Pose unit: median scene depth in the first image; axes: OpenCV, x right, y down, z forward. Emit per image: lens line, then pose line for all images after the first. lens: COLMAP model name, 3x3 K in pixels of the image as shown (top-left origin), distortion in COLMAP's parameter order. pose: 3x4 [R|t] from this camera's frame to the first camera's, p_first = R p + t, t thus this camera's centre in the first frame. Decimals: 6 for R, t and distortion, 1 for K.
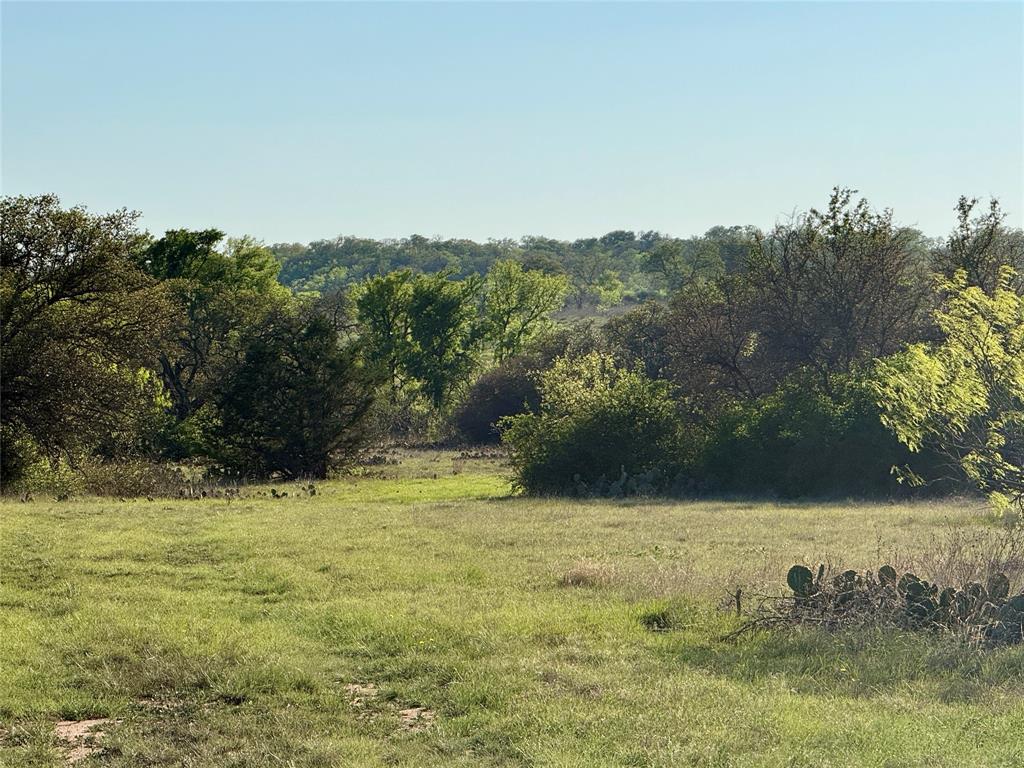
lens RADIAL K [[3920.6, 0, 511.7], [0, 3920.6, 392.7], [0, 0, 1]] dist [0.499306, 0.000000]
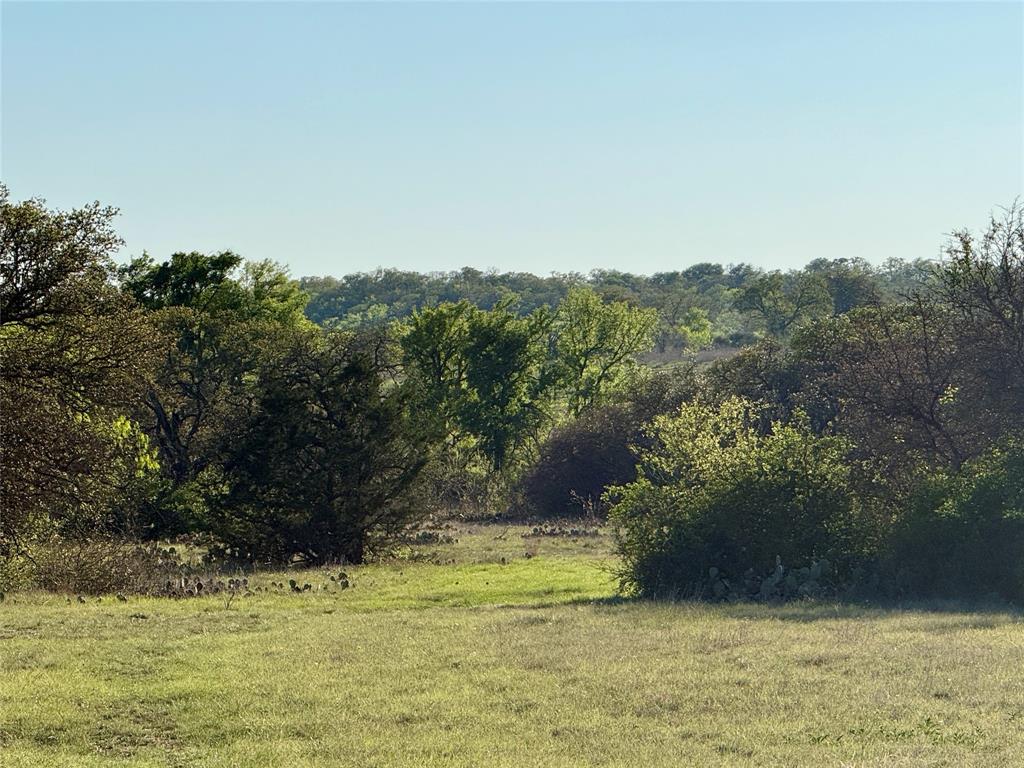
lens RADIAL K [[4531.3, 0, 514.4], [0, 4531.3, 381.1], [0, 0, 1]] dist [0.216591, 0.000000]
pose [[0.999896, 0.004743, -0.013639, -0.005382], [-0.004954, 0.999868, -0.015482, -0.000165], [0.013564, 0.015548, 0.999787, 0.107584]]
